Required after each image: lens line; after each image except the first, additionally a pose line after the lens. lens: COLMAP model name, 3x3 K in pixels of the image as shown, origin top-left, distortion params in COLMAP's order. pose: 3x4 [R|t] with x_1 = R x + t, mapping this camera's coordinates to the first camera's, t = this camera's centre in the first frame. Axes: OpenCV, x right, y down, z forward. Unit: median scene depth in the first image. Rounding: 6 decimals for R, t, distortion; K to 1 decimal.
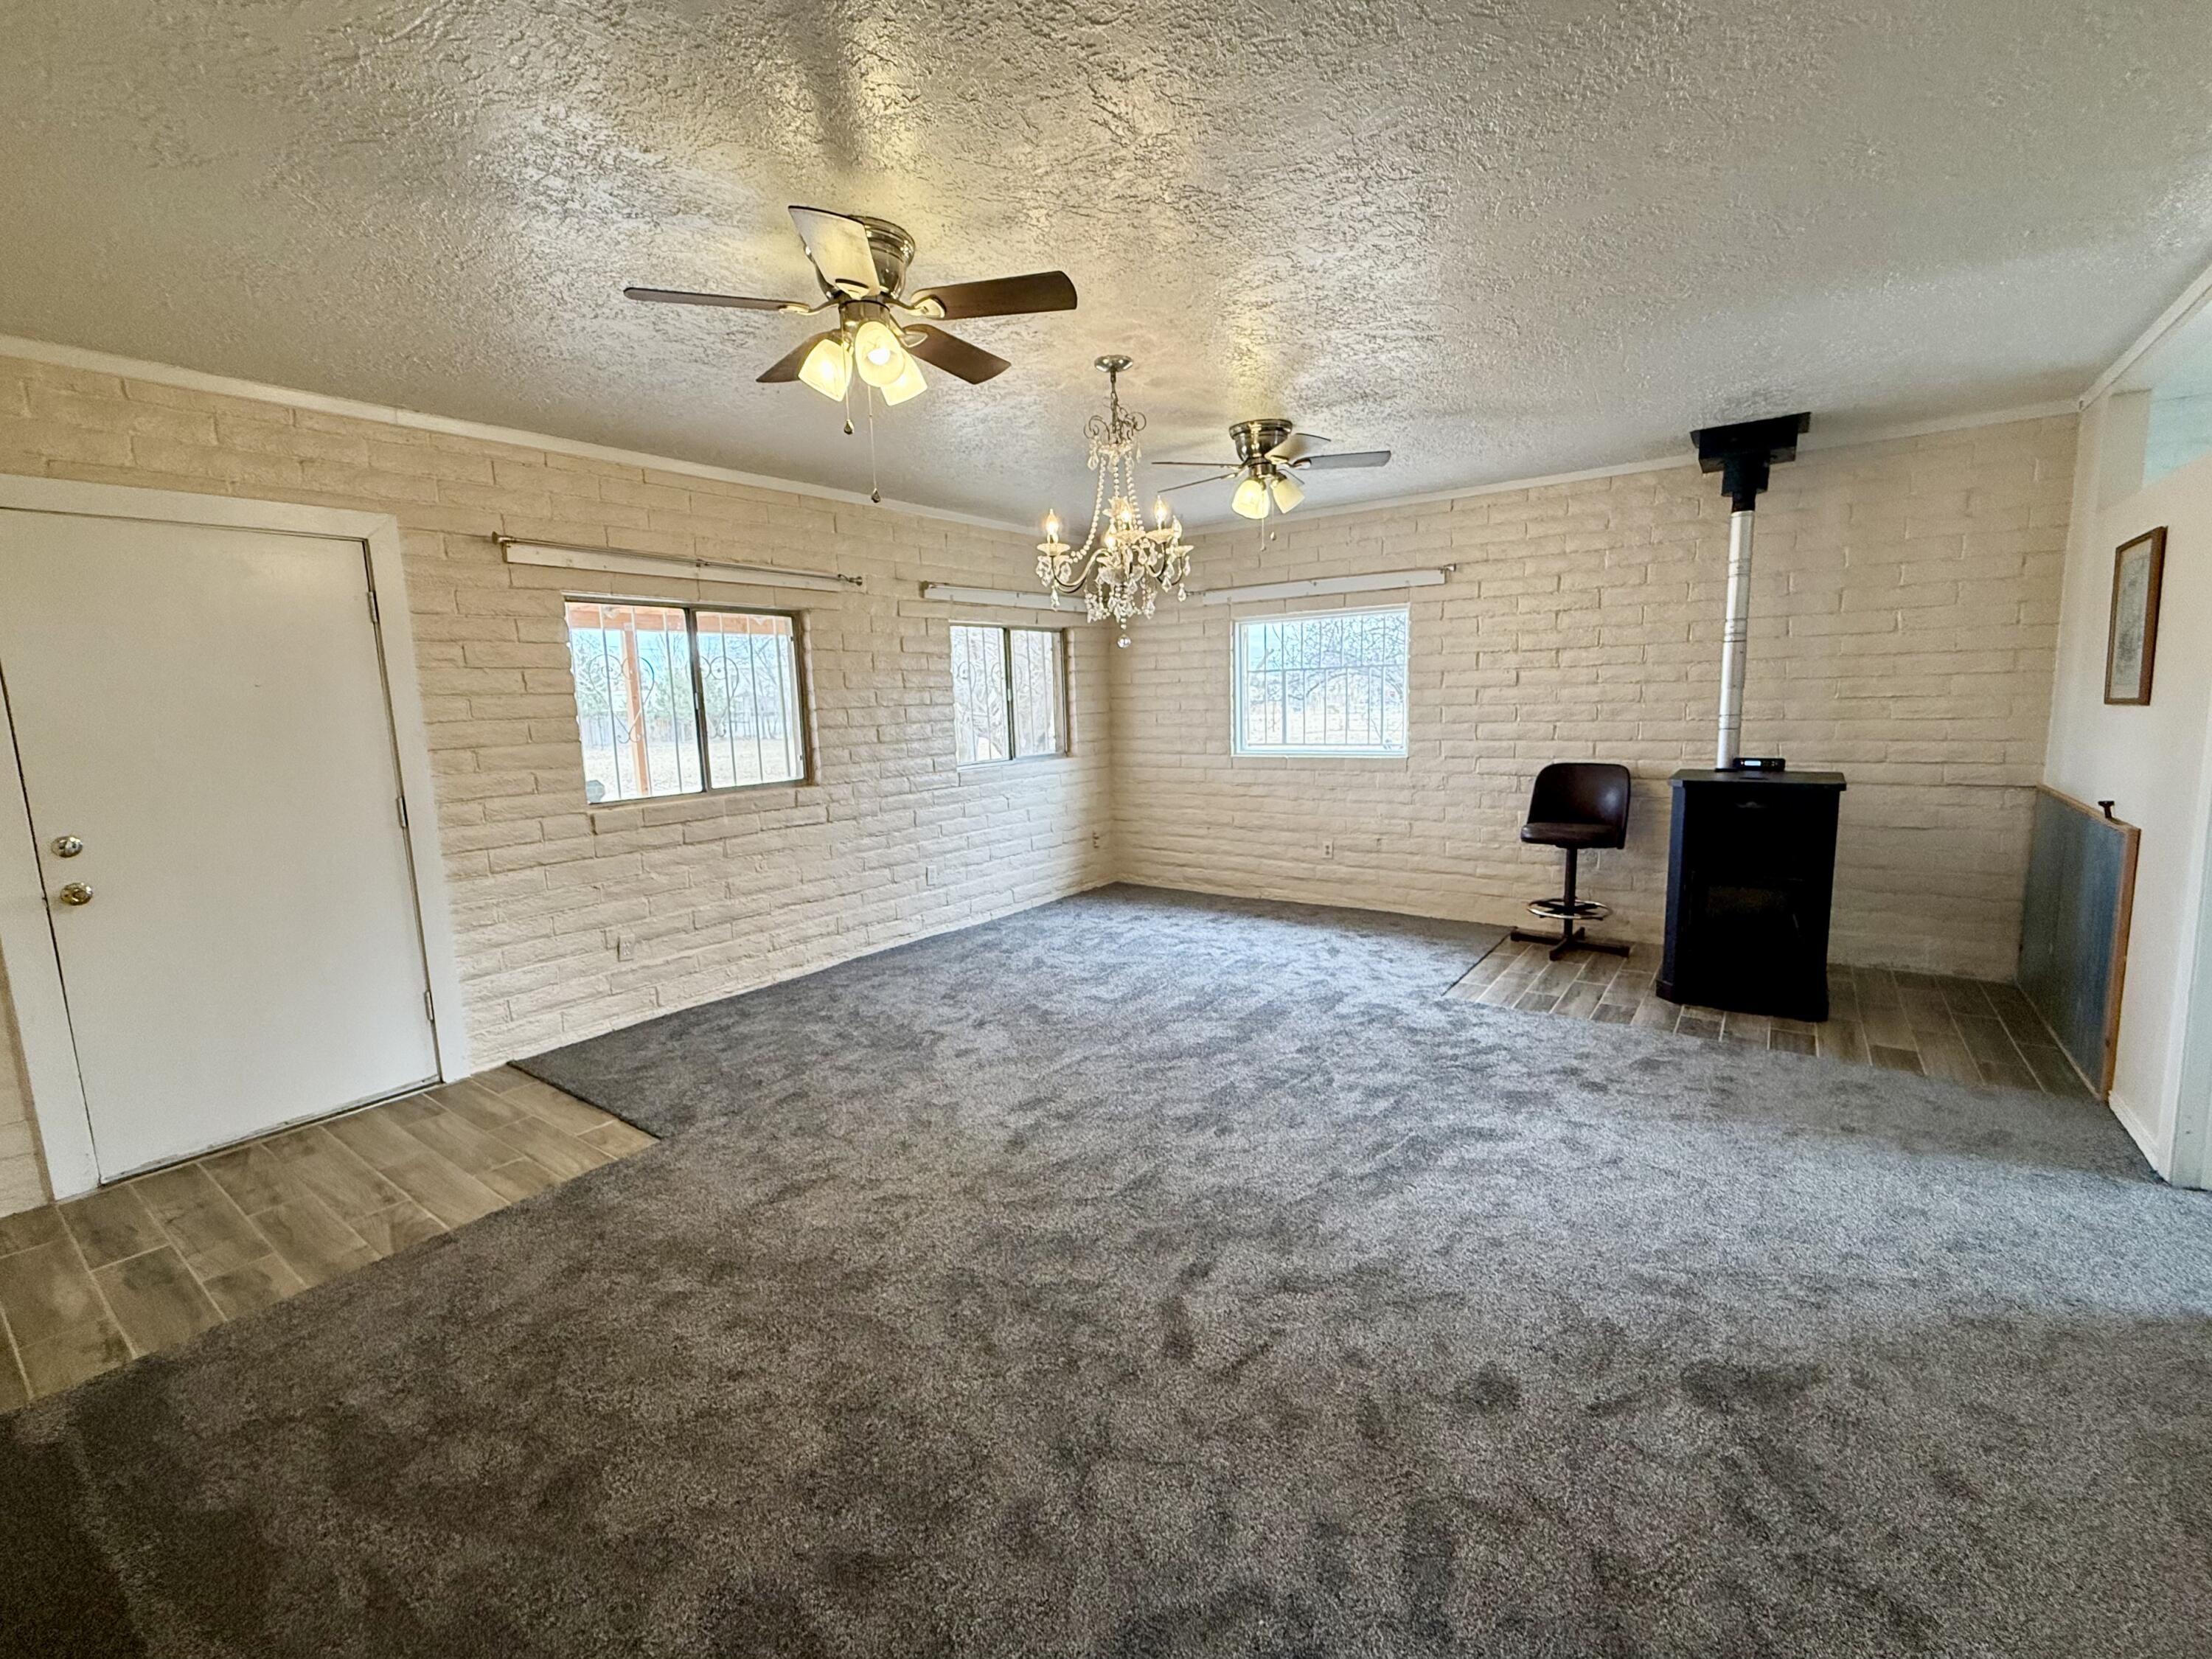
lens RADIAL K [[874.3, 0, 1106.0], [0, 874.3, 829.5], [0, 0, 1]] dist [0.001842, -0.000058]
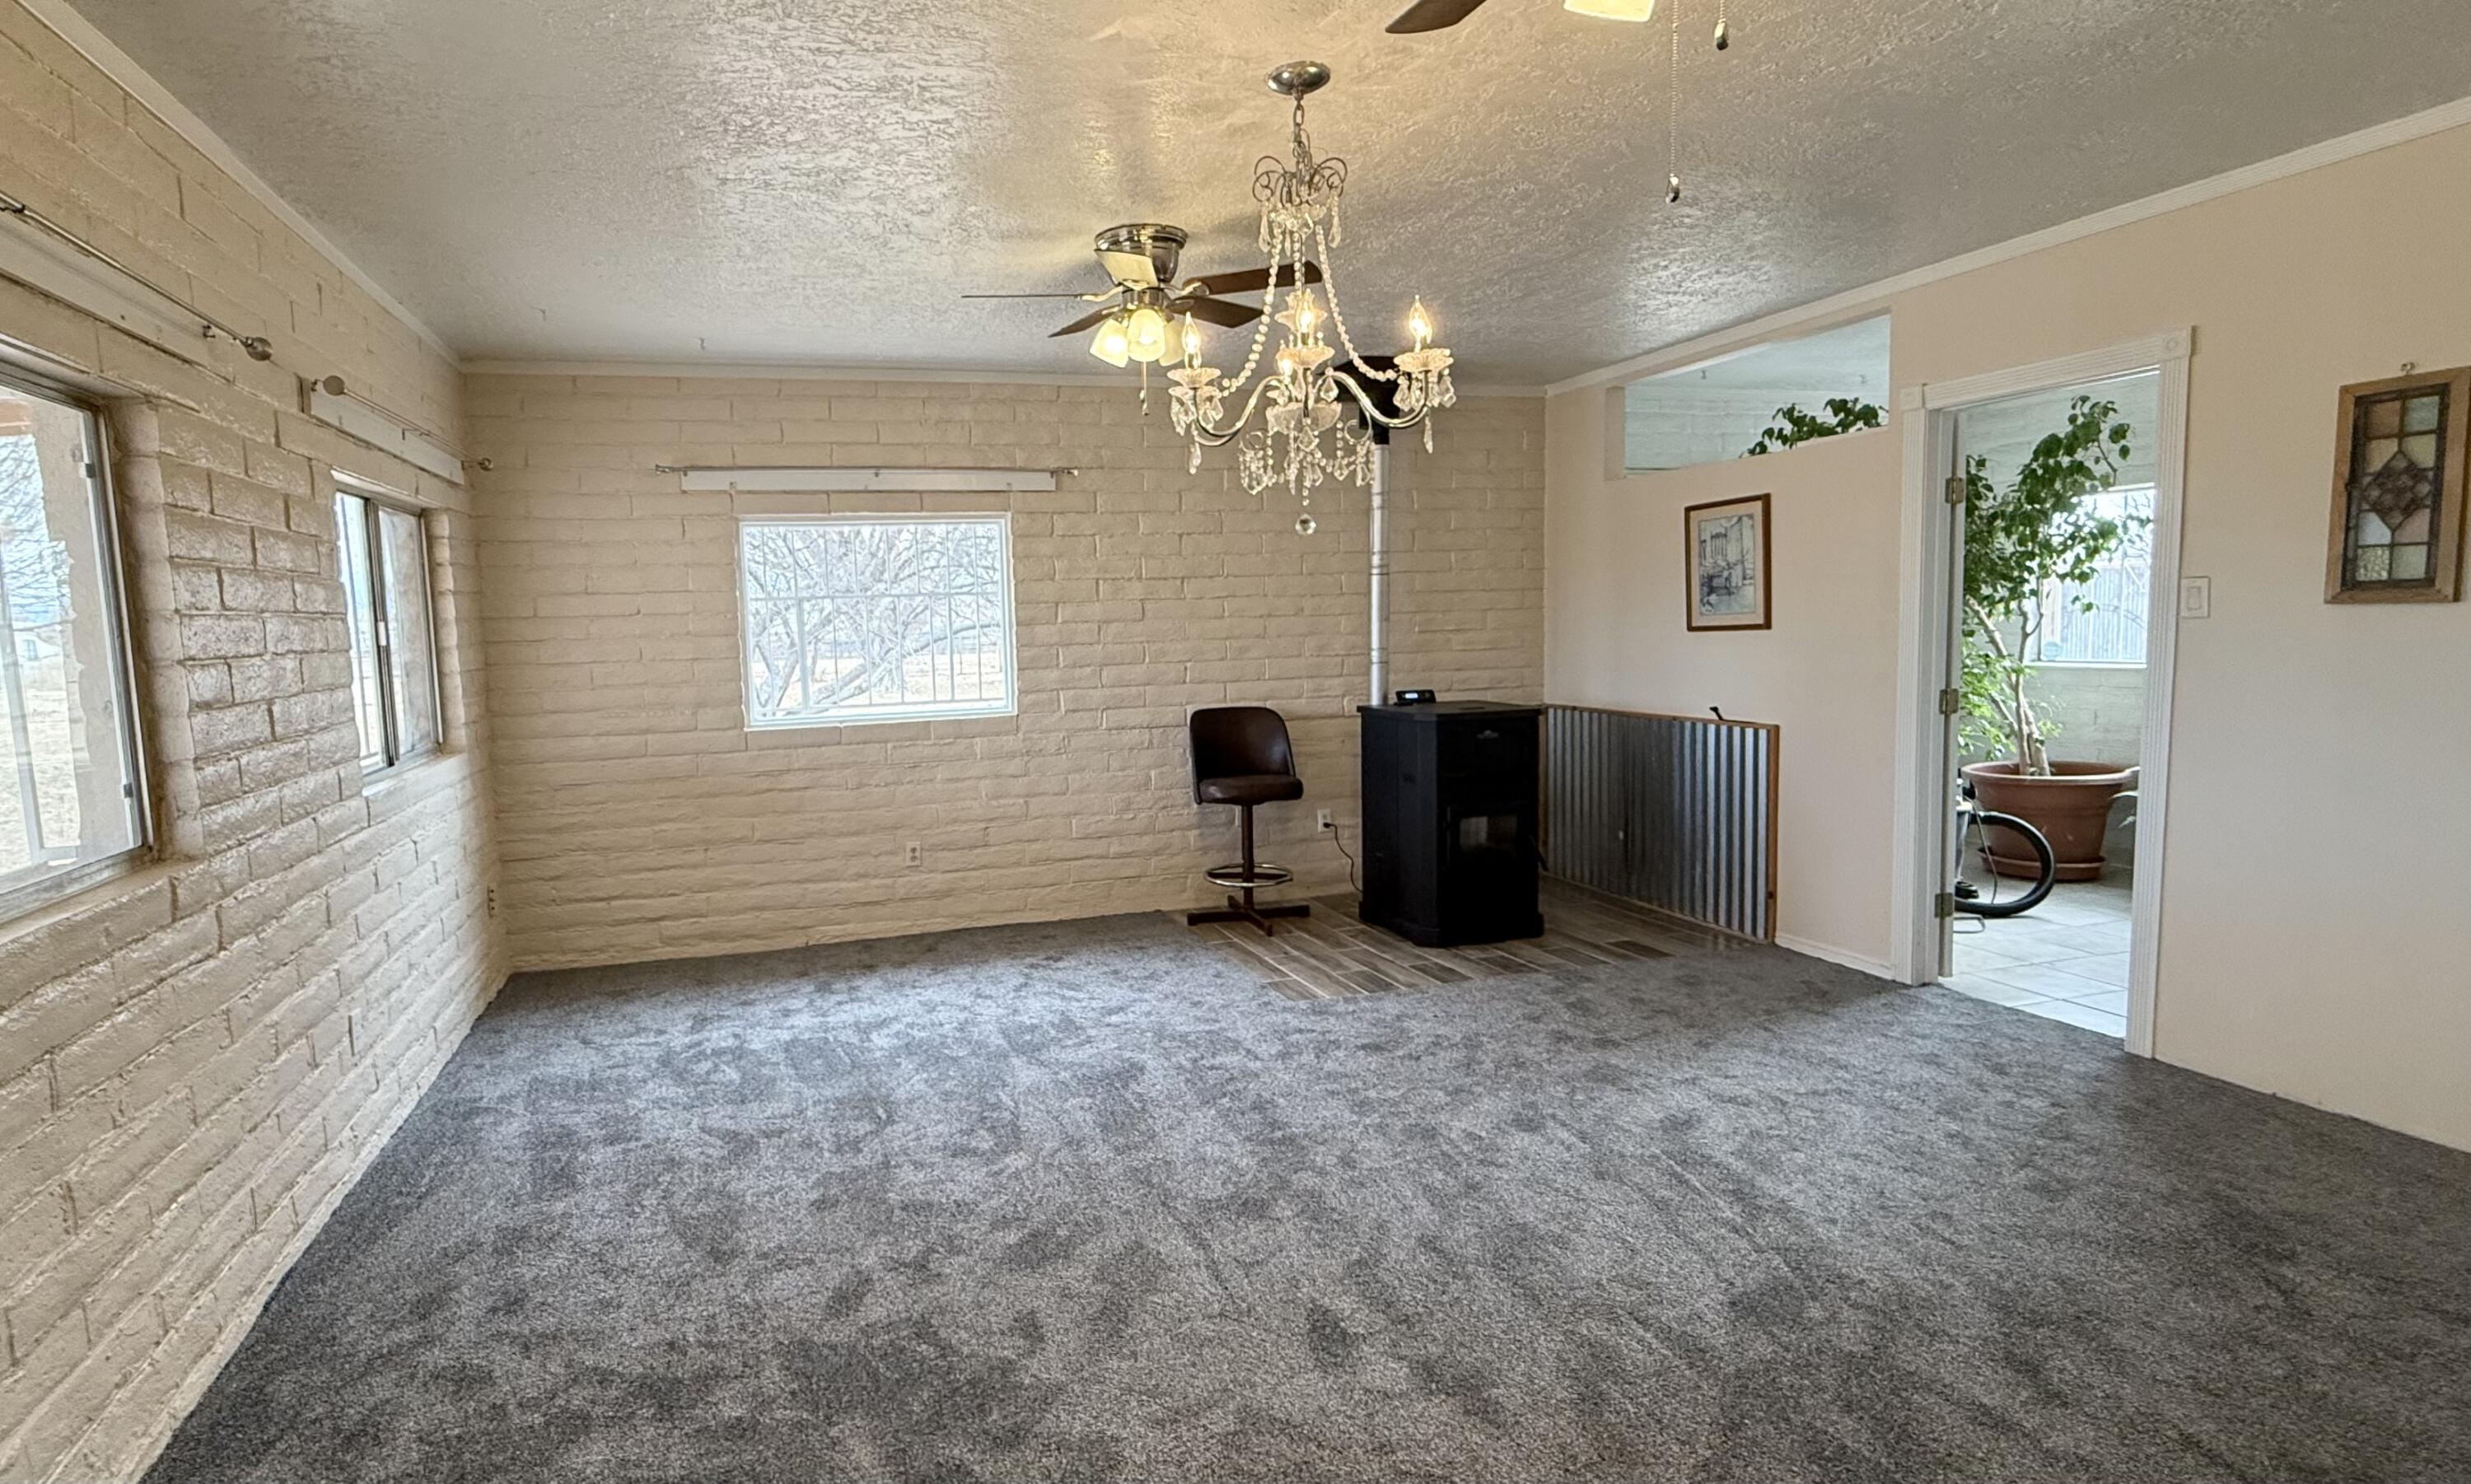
lens RADIAL K [[1123.5, 0, 1235.5], [0, 1123.5, 742.0], [0, 0, 1]] dist [0.000924, 0.000193]
pose [[0.660015, -0.074611, 0.747539, -0.311969], [0.124709, 0.992131, -0.011084, -0.030273], [-0.740830, 0.100540, 0.664126, 0.267887]]
